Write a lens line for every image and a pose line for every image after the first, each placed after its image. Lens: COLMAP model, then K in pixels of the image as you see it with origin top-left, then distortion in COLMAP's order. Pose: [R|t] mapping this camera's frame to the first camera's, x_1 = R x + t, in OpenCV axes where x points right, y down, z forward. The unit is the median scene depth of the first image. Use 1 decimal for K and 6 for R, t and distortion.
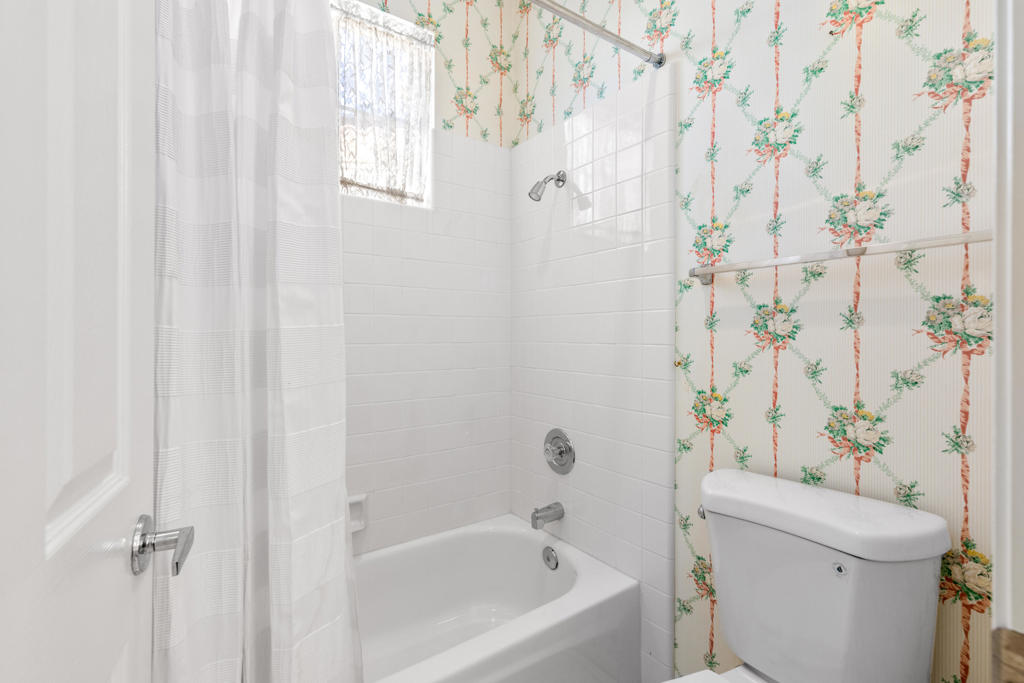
lens RADIAL K [[466.0, 0, 512.3], [0, 466.0, 336.3], [0, 0, 1]] dist [0.000412, -0.000141]
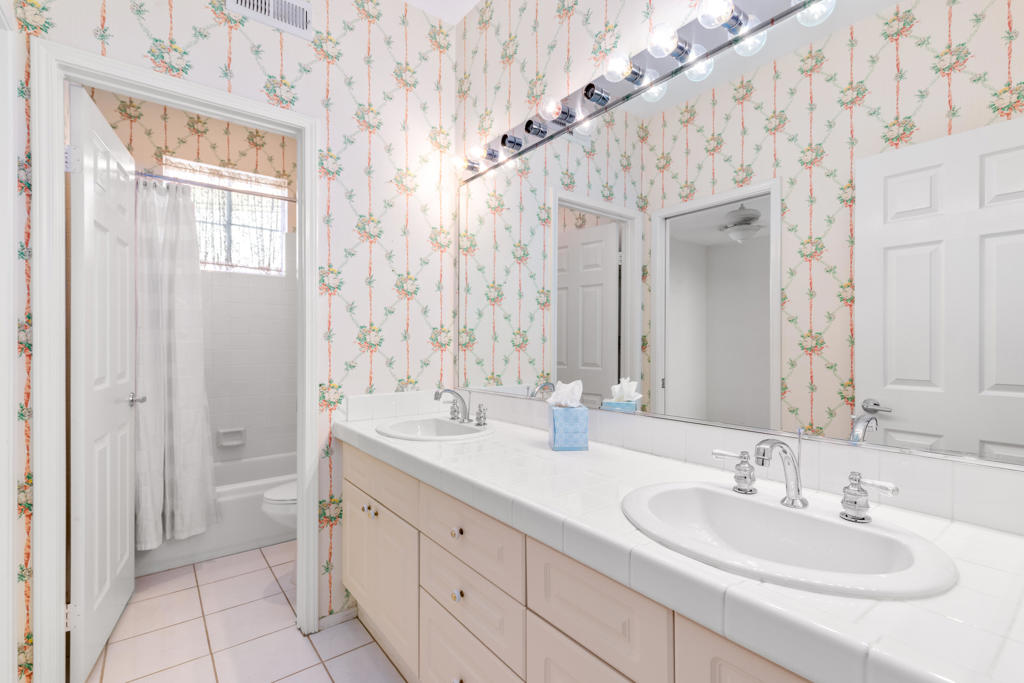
lens RADIAL K [[466.0, 0, 512.0], [0, 466.0, 345.9], [0, 0, 1]] dist [0.000412, -0.000141]
pose [[0.999039, -0.002440, 0.043764, 1.550984], [0.002421, 0.999997, 0.000504, 0.006800], [-0.043765, -0.000397, 0.999042, -2.130110]]
